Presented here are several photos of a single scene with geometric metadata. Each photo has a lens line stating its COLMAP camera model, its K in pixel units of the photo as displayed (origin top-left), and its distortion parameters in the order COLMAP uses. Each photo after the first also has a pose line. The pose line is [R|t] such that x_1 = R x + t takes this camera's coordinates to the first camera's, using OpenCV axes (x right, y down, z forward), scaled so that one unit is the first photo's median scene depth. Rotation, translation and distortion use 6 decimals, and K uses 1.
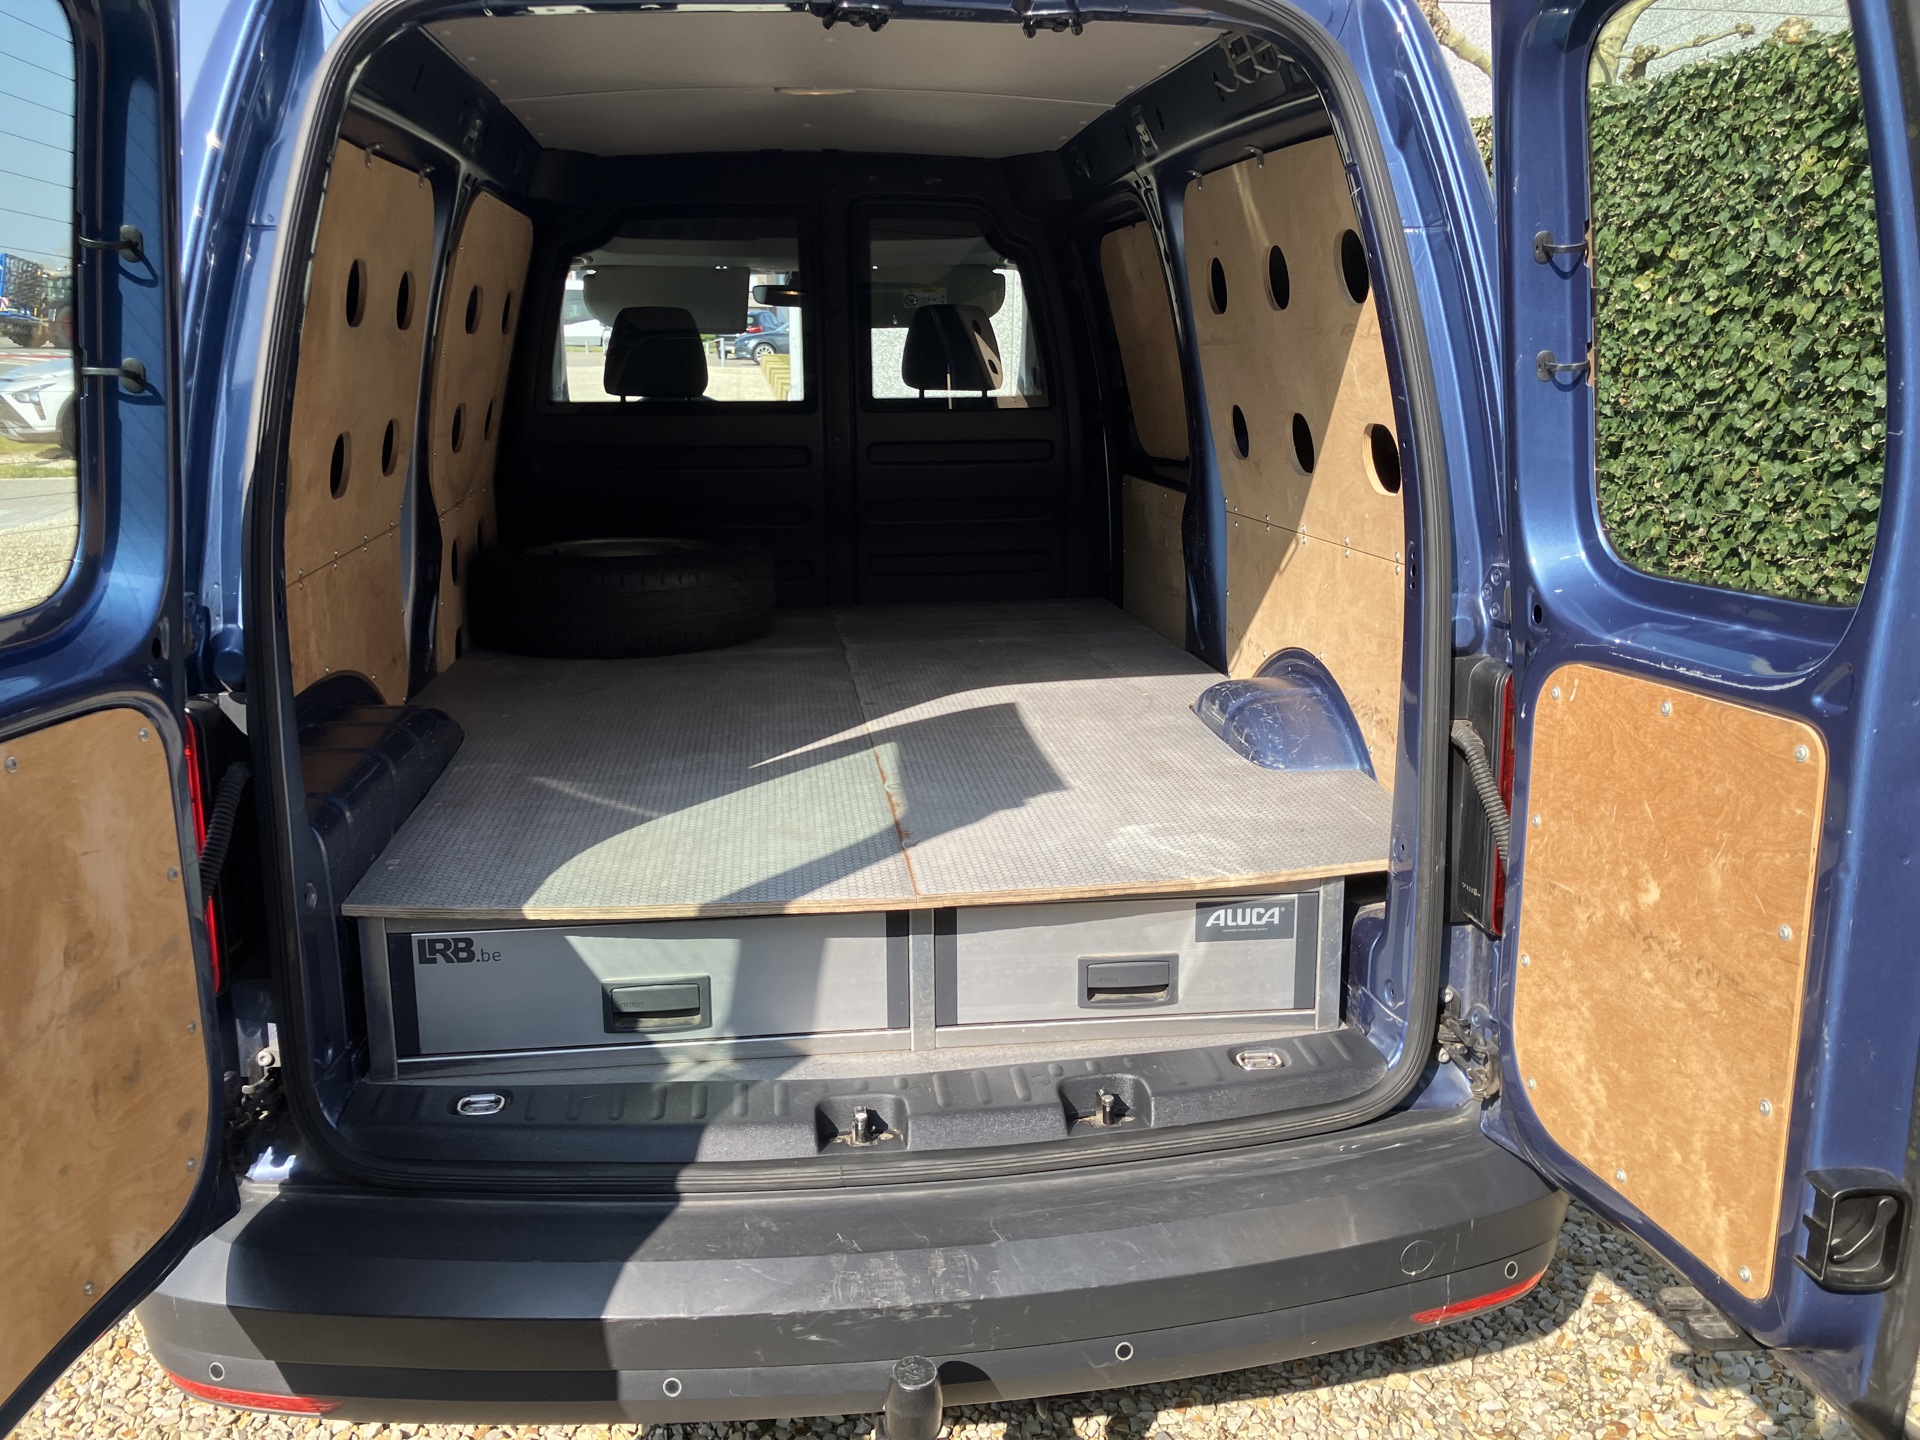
lens RADIAL K [[1562.8, 0, 960.0], [0, 1562.8, 720.0], [0, 0, 1]] dist [0.111683, -0.155526]
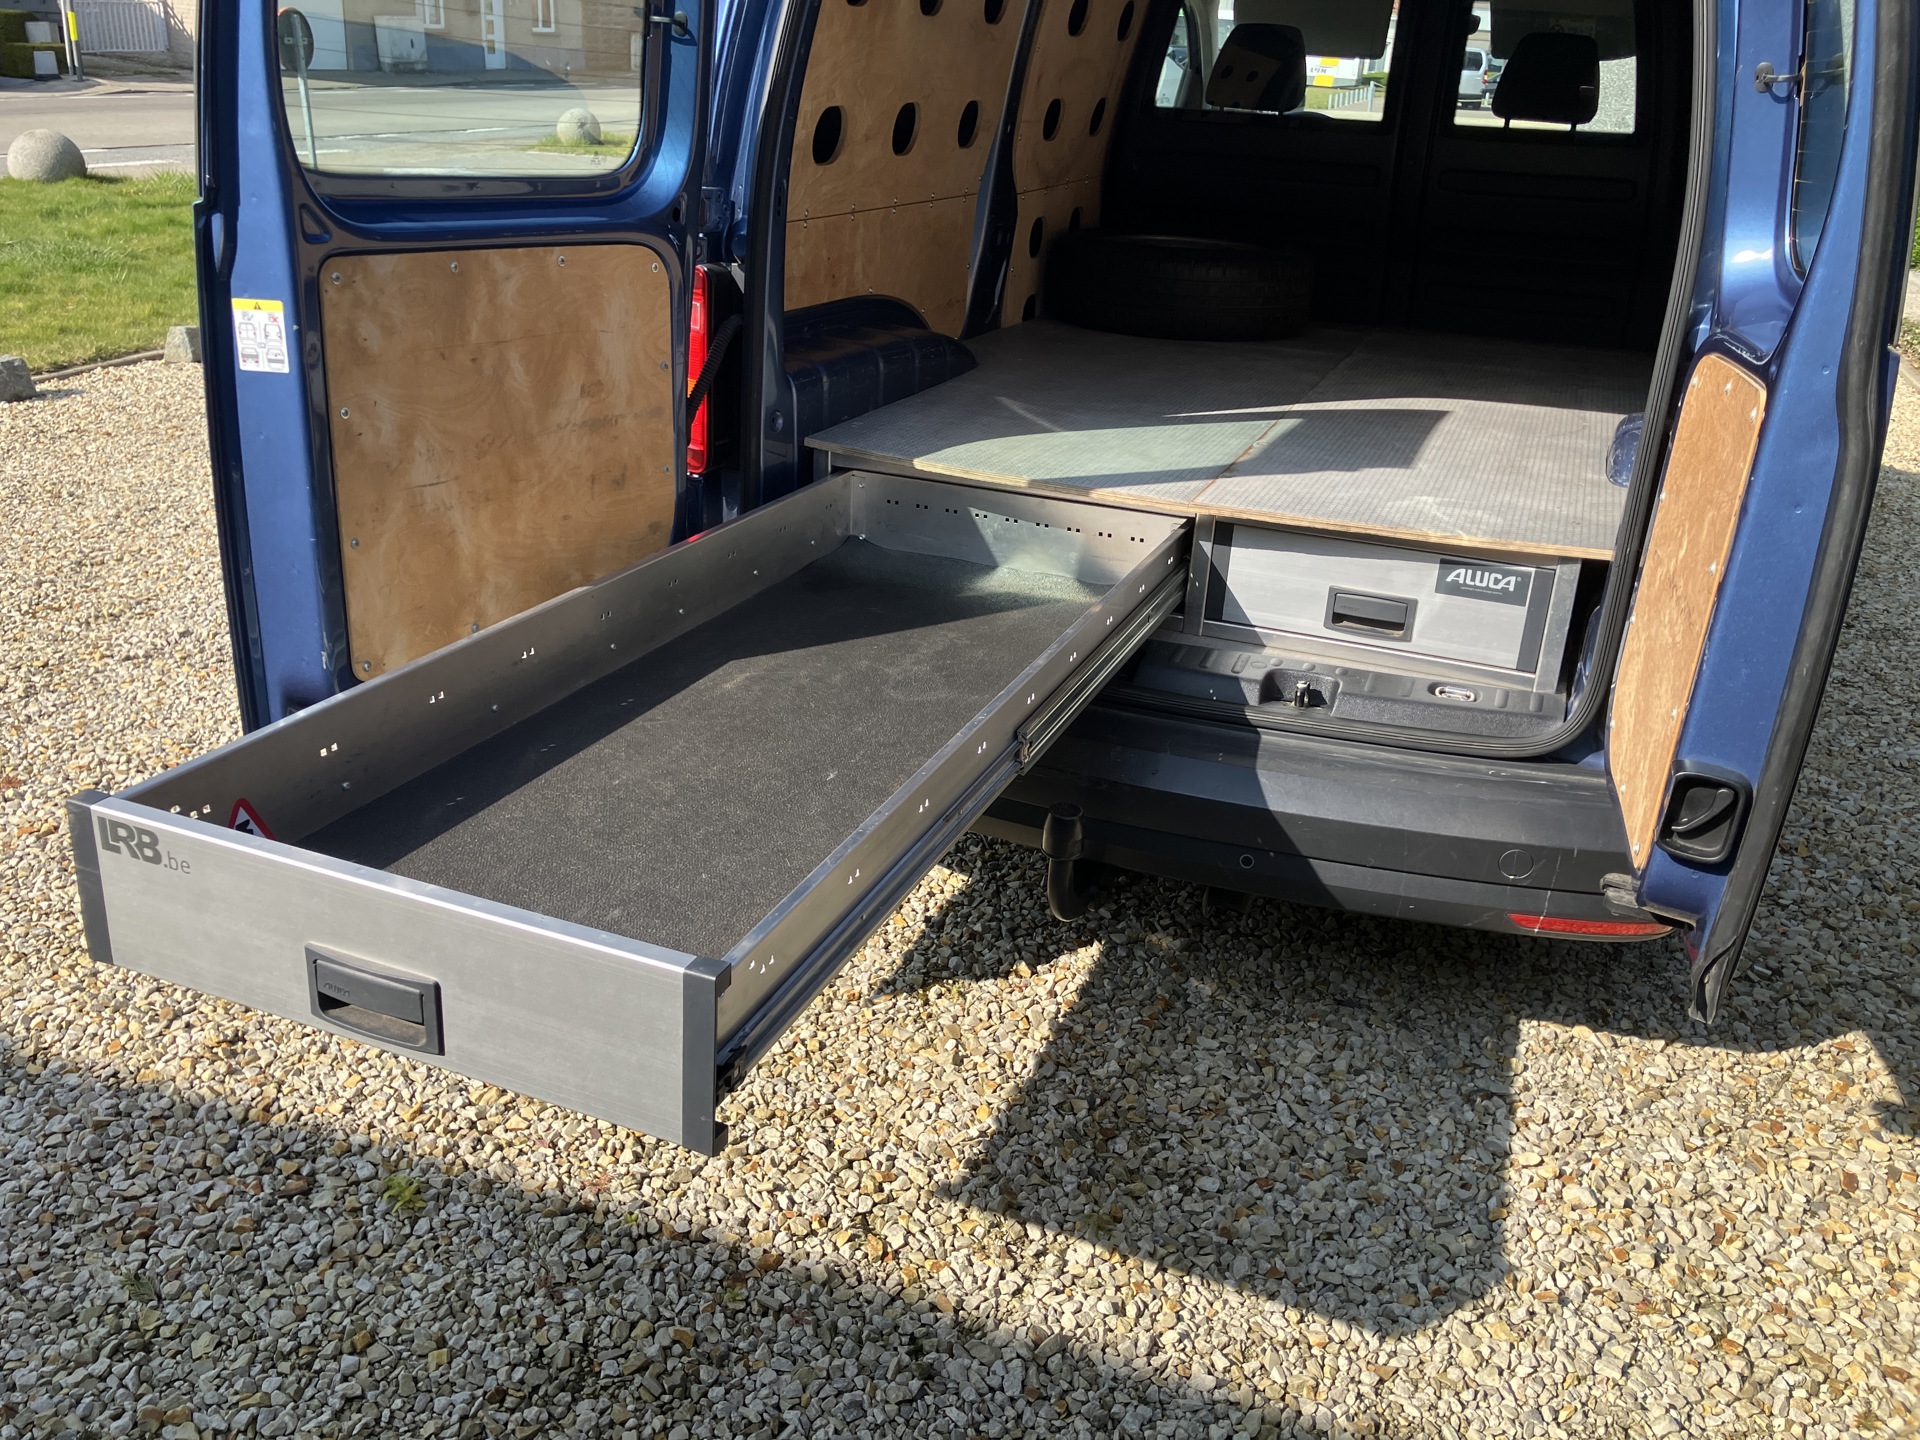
lens RADIAL K [[1558.1, 0, 960.0], [0, 1558.1, 720.0], [0, 0, 1]] dist [-0.003223, -0.000979]
pose [[0.886454, 0.224439, -0.404755, 0.134272], [-0.160788, 0.969418, 0.185406, 0.031192], [0.433989, -0.099274, 0.895432, -0.078849]]
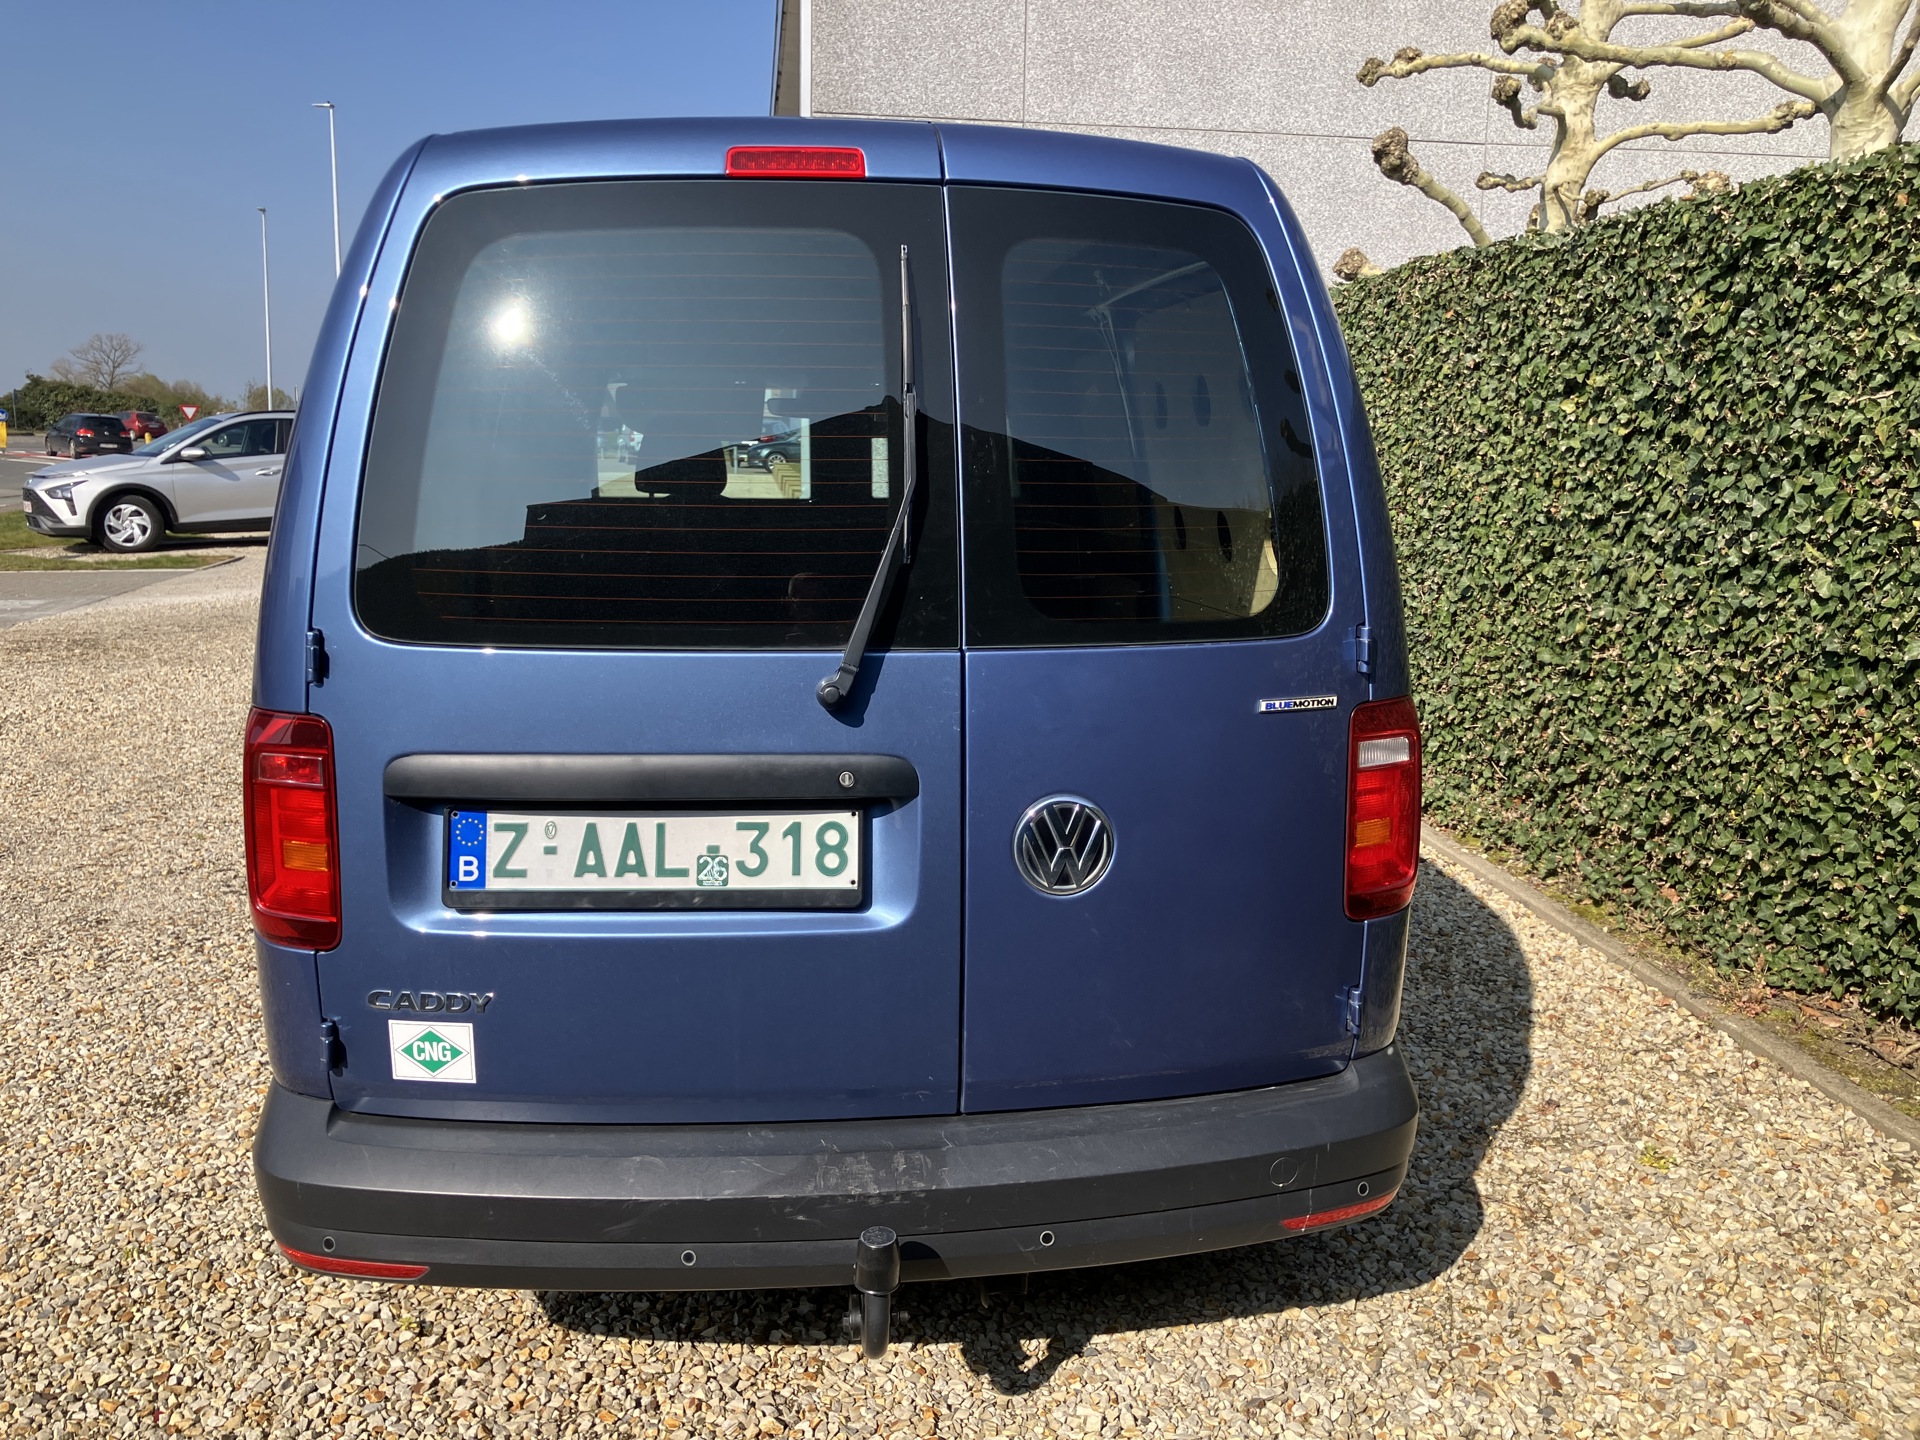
lens RADIAL K [[1558.1, 0, 960.0], [0, 1558.1, 720.0], [0, 0, 1]] dist [-0.003223, -0.000979]
pose [[0.999908, 0.013394, -0.002086, 0.011087], [-0.013498, 0.997940, -0.062713, 0.023288], [0.001242, 0.062735, 0.998029, -0.091923]]
